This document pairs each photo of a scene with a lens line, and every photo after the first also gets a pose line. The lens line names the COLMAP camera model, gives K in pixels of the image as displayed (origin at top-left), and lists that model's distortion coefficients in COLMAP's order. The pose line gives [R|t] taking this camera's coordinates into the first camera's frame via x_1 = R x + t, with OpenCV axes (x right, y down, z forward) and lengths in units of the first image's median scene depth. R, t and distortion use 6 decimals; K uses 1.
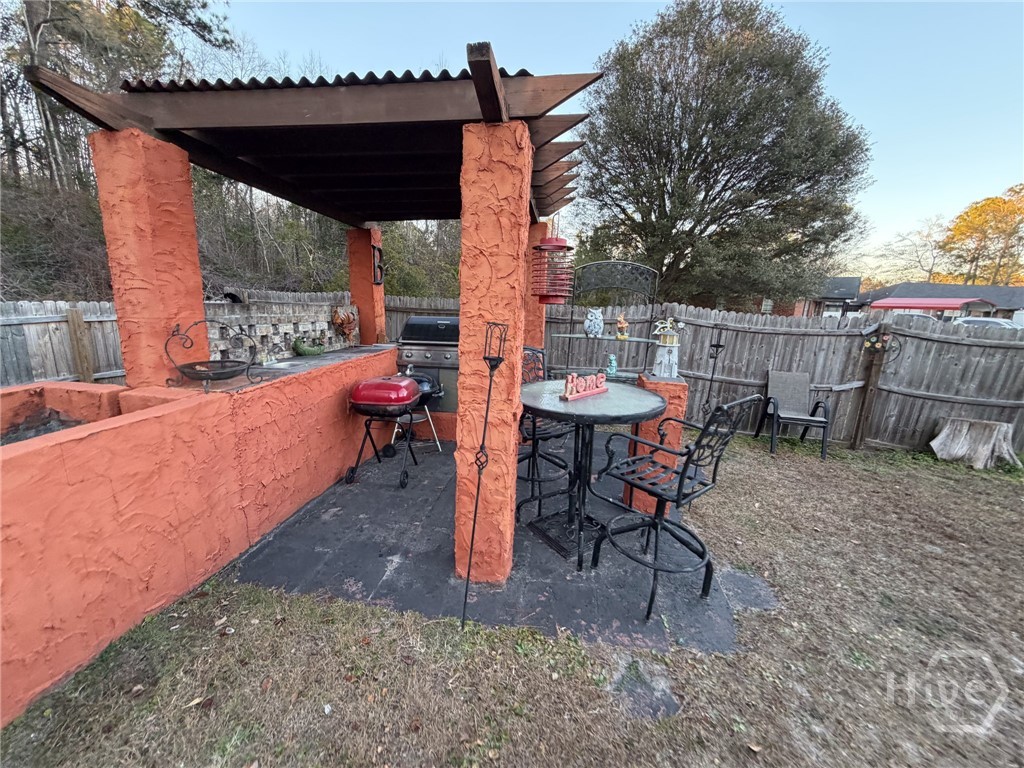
lens RADIAL K [[410.9, 0, 505.7], [0, 410.9, 383.6], [0, 0, 1]] dist [0.002109, 0.000010]
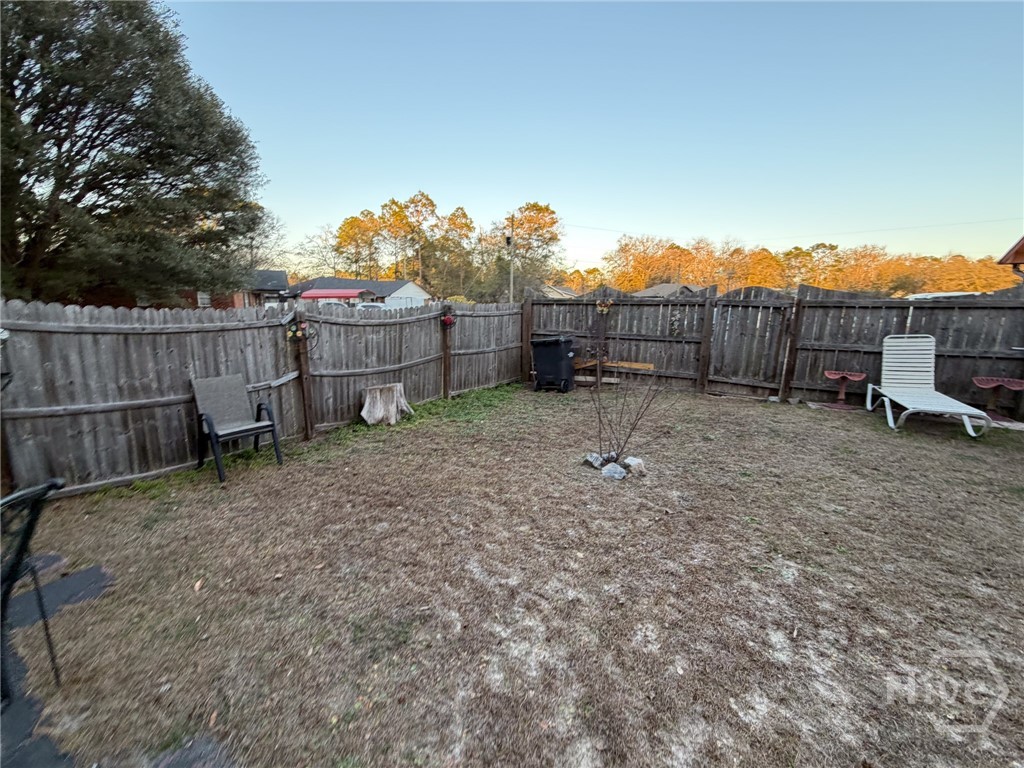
lens RADIAL K [[410.9, 0, 508.0], [0, 410.9, 384.9], [0, 0, 1]] dist [0.002109, 0.000010]
pose [[0.393417, -0.216780, 0.893437, 0.179515], [0.199909, 0.968722, 0.147019, -0.017242], [-0.897362, 0.120766, 0.424448, 0.133408]]
